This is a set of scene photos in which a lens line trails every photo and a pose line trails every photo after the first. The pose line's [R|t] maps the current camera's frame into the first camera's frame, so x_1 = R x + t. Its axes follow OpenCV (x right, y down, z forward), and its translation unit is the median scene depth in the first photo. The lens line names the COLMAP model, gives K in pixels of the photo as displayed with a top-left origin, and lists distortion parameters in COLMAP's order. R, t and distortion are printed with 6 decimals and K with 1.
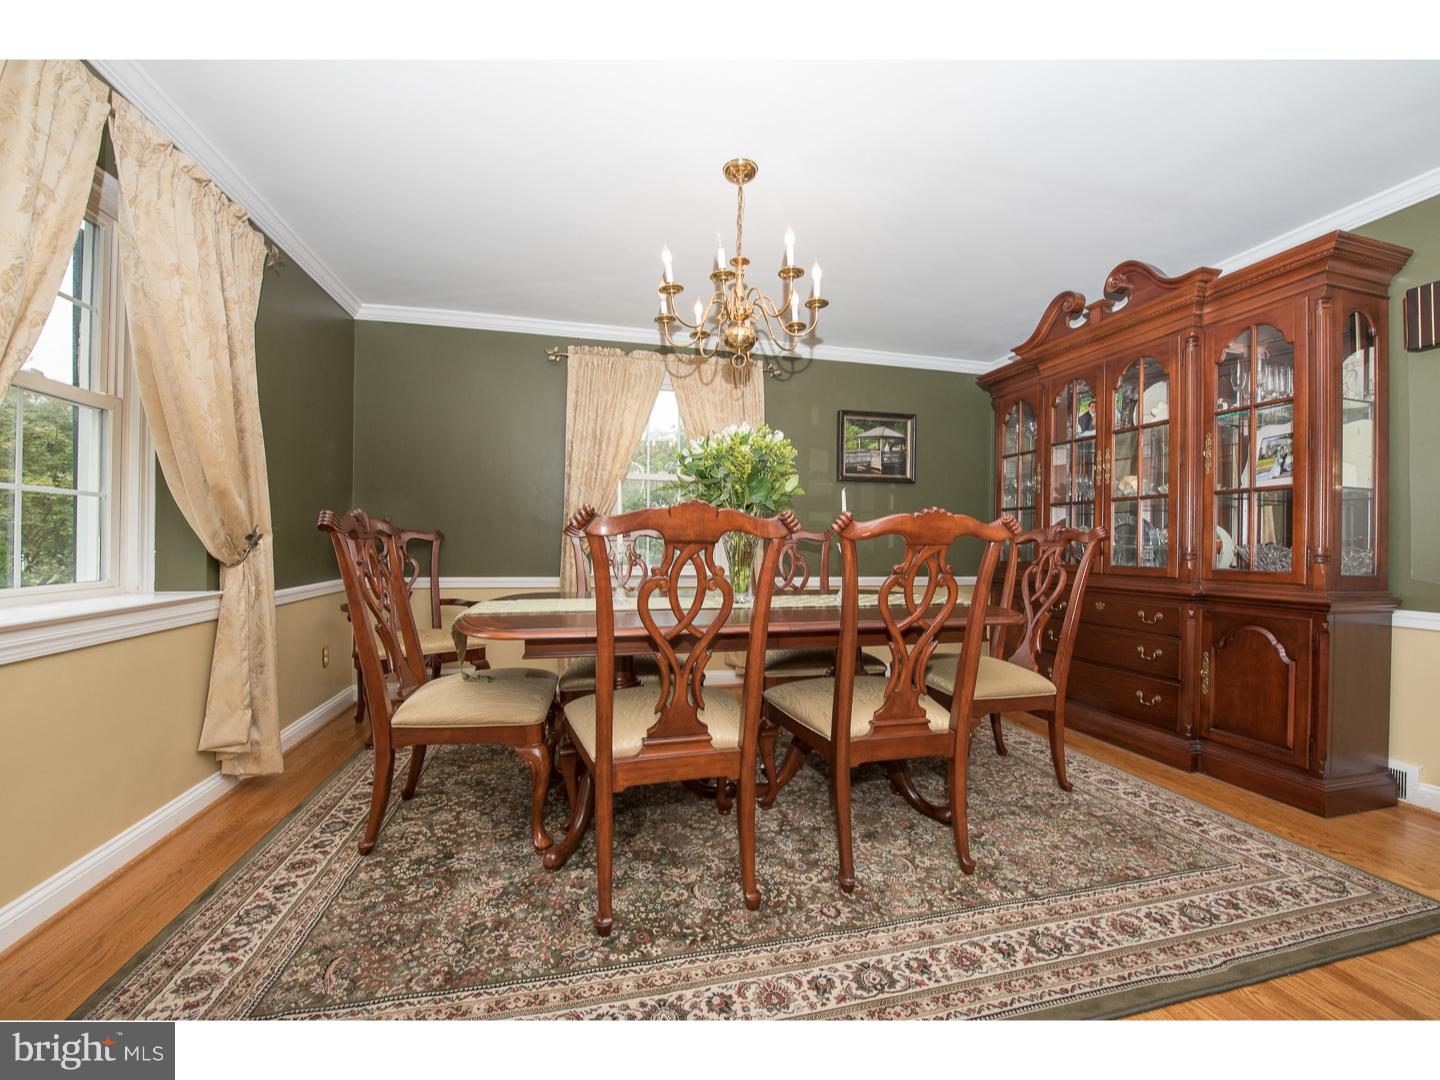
lens RADIAL K [[576.3, 0, 720.7], [0, 576.3, 542.7], [0, 0, 1]] dist [-0.016914, -0.000484]
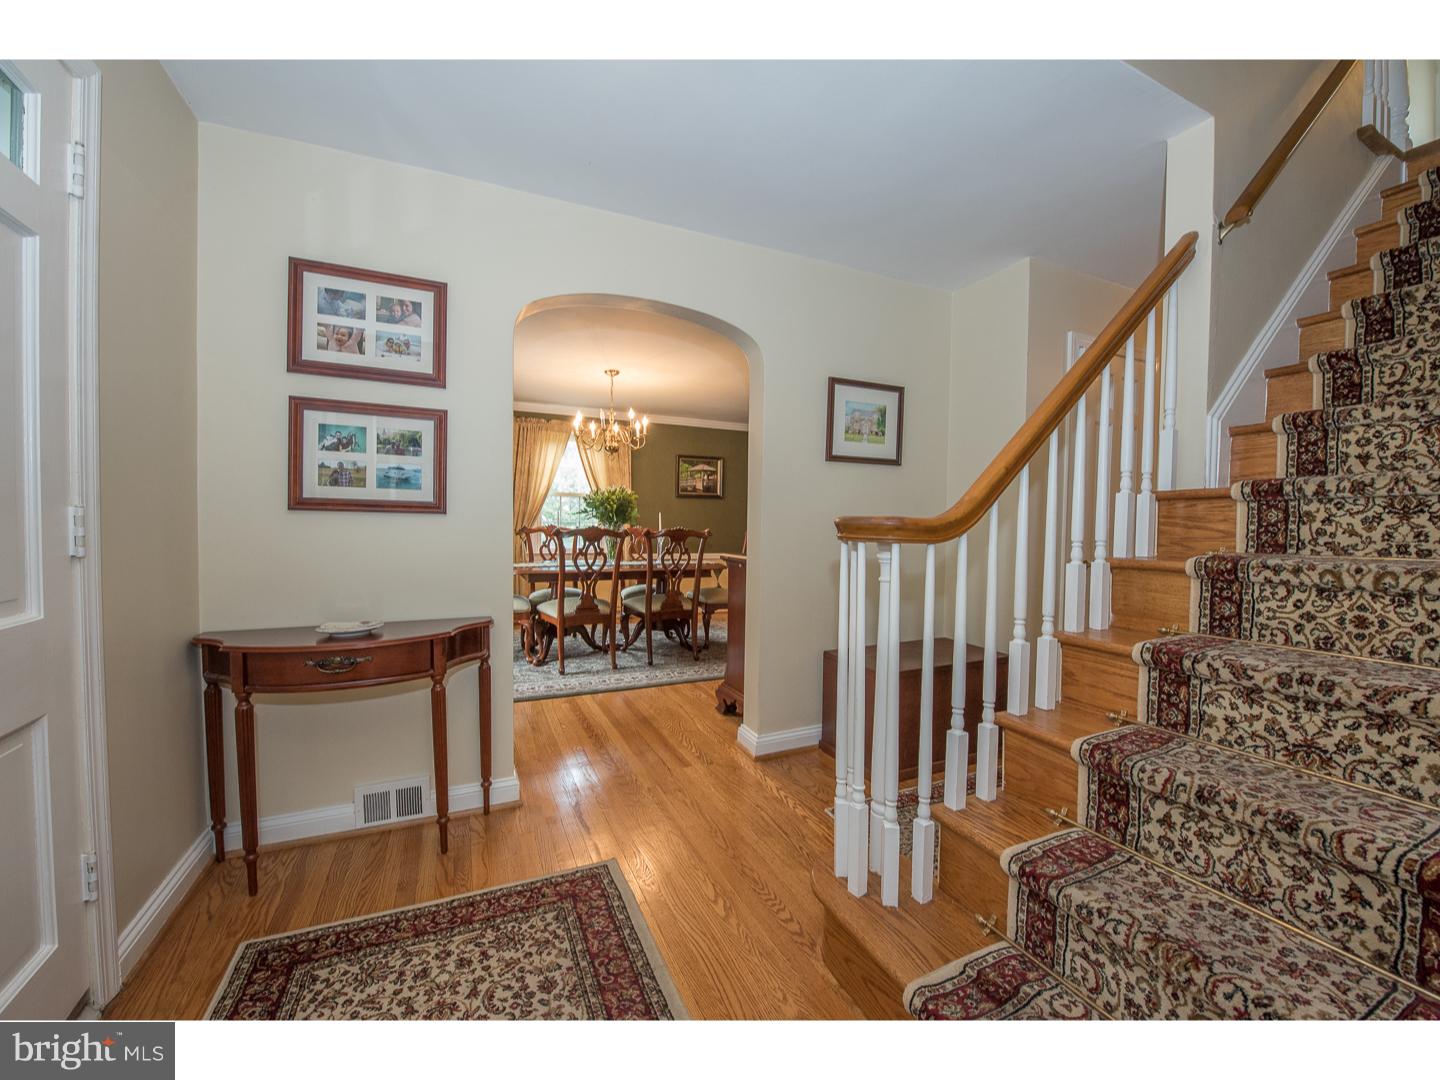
lens RADIAL K [[576.3, 0, 720.7], [0, 576.3, 542.7], [0, 0, 1]] dist [-0.016914, -0.000484]
pose [[0.980690, 0.000206, 0.195570, 0.005604], [-0.006202, 0.999529, 0.030048, -0.029505], [-0.195472, -0.030681, 0.980229, -0.774461]]
